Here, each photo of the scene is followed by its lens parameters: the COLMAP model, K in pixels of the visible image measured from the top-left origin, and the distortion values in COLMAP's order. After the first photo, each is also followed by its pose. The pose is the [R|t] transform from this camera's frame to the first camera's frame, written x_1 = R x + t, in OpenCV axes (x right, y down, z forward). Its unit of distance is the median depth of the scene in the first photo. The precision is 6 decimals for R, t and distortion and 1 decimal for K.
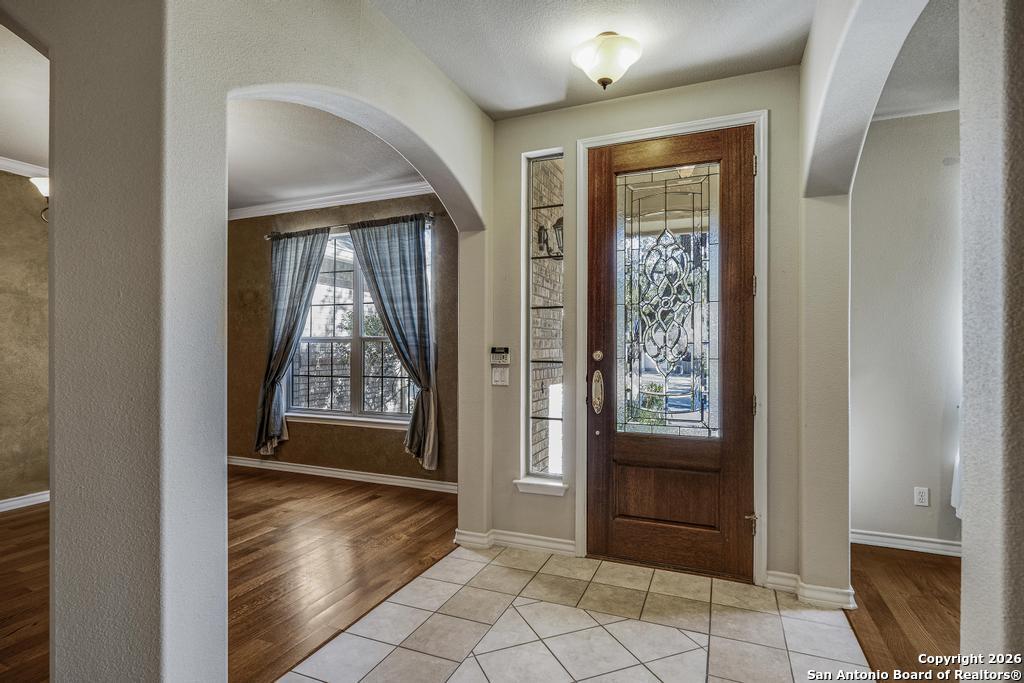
lens RADIAL K [[524.5, 0, 510.0], [0, 524.5, 347.6], [0, 0, 1]] dist [0.001515, 0.000422]
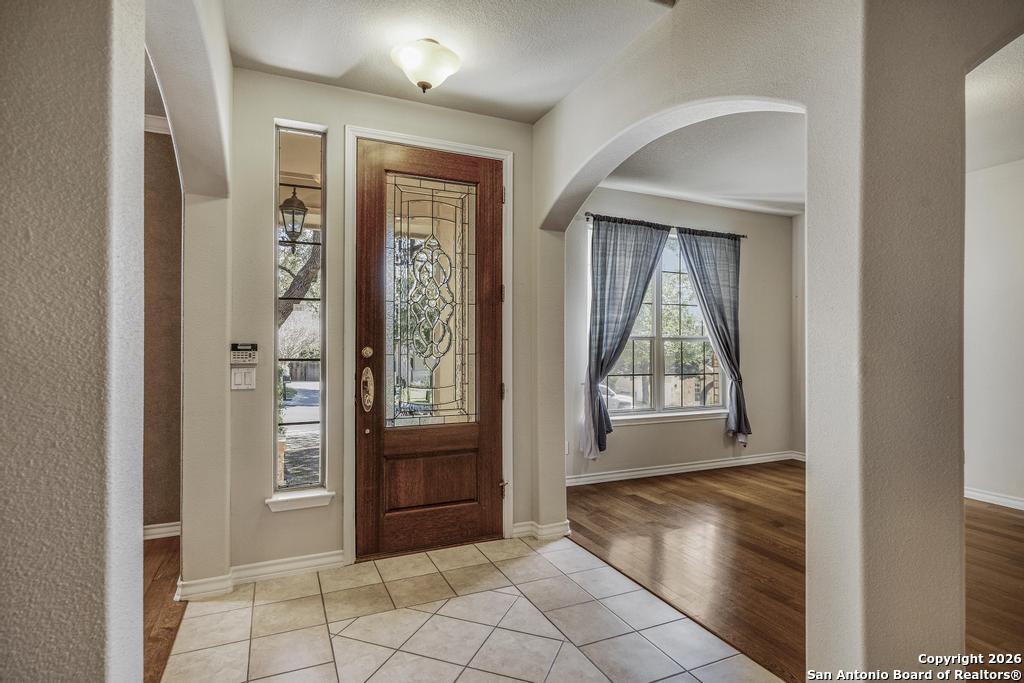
lens RADIAL K [[514.8, 0, 512.0], [0, 514.8, 341.5], [0, 0, 1]] dist [-0.000523, -0.000633]
pose [[0.682735, 0.005038, 0.730649, -0.369903], [-0.001762, 0.999985, -0.005248, 0.000082], [-0.730664, 0.002295, 0.682733, 0.158229]]
